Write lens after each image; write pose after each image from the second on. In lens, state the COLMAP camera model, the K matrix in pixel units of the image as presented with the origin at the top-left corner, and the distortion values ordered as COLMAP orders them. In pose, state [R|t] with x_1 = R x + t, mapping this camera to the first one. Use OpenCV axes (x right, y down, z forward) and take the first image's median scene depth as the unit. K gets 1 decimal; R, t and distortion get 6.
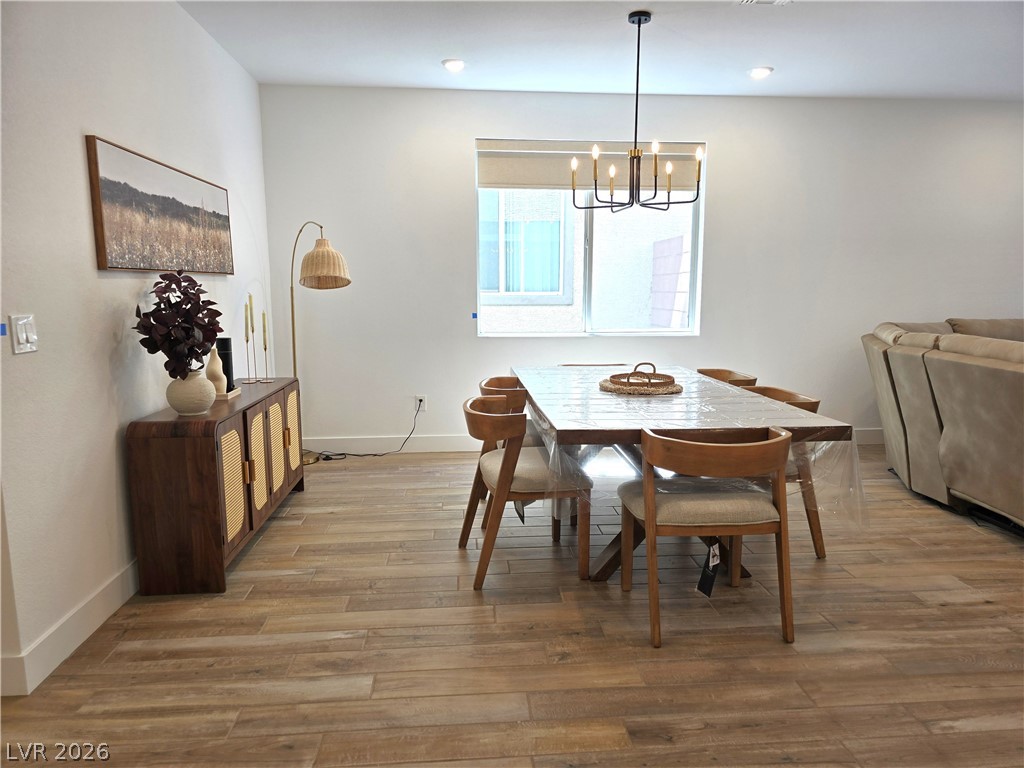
lens RADIAL K [[688.2, 0, 523.0], [0, 688.2, 389.5], [0, 0, 1]] dist [0.060187, -0.052948]
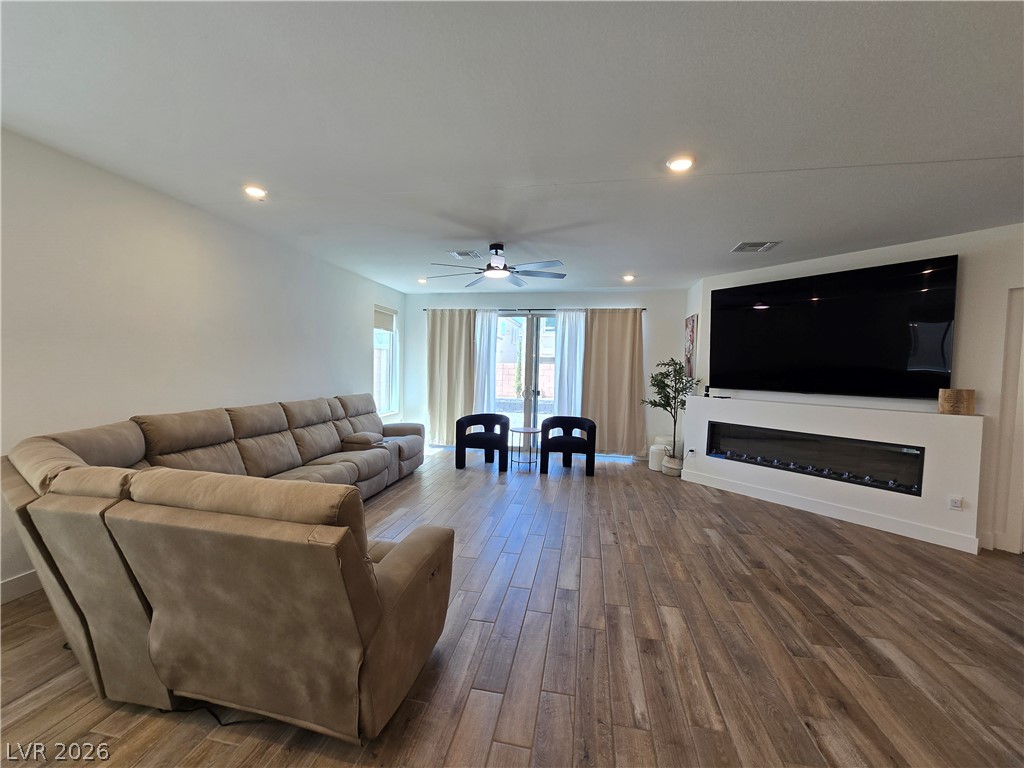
lens RADIAL K [[420.2, 0, 509.0], [0, 420.2, 388.6], [0, 0, 1]] dist [-0.008044, 0.002776]
pose [[0.277317, -0.036937, 0.960068, 0.342424], [0.115789, 0.993262, 0.004768, -0.121969], [-0.953776, 0.109844, 0.279726, 0.576429]]
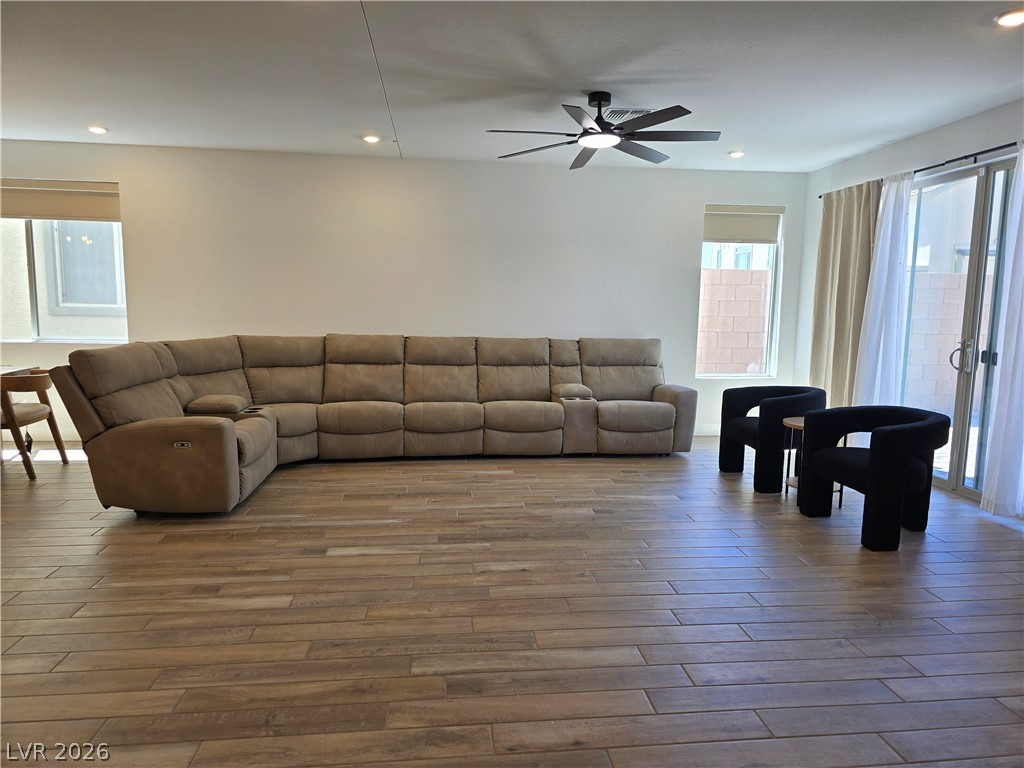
lens RADIAL K [[688.2, 0, 520.6], [0, 688.2, 391.3], [0, 0, 1]] dist [0.060187, -0.052948]
pose [[0.999514, 0.015329, 0.027135, 1.334946], [-0.014821, 0.999714, -0.018792, 0.026152], [-0.027415, 0.018381, 0.999455, -0.319774]]
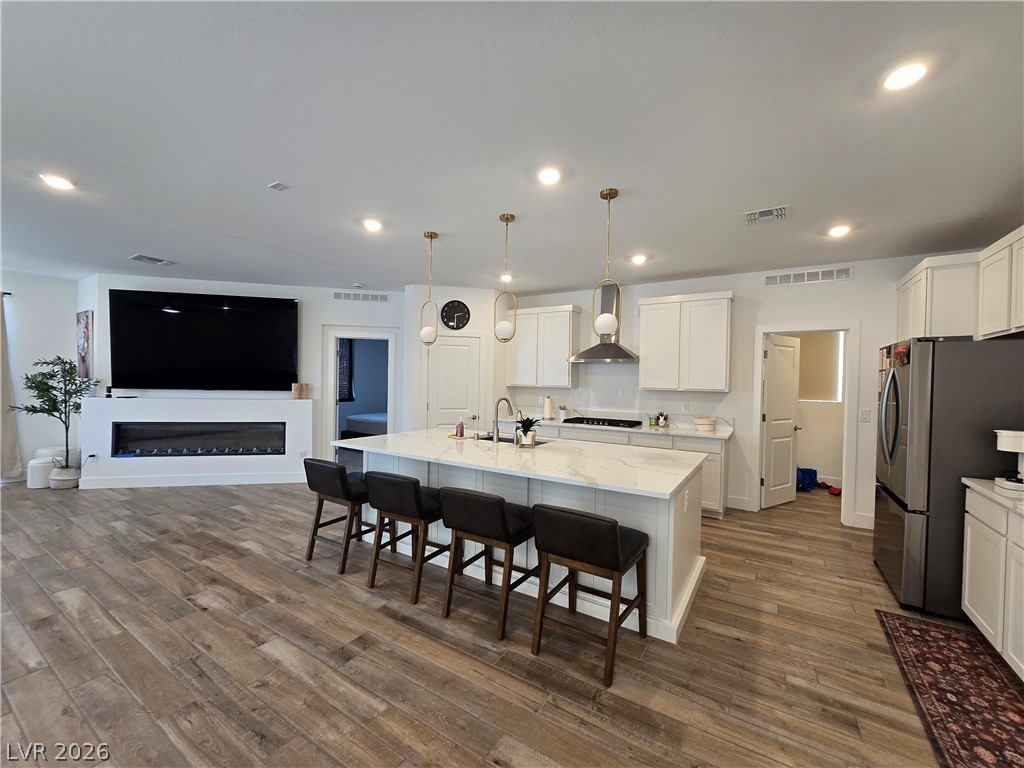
lens RADIAL K [[420.2, 0, 505.2], [0, 420.2, 389.0], [0, 0, 1]] dist [-0.008044, 0.002776]
pose [[-0.786076, -0.025024, 0.617623, -0.005135], [0.071980, 0.988677, 0.131670, -0.126156], [-0.613924, 0.147959, -0.775374, 0.601456]]
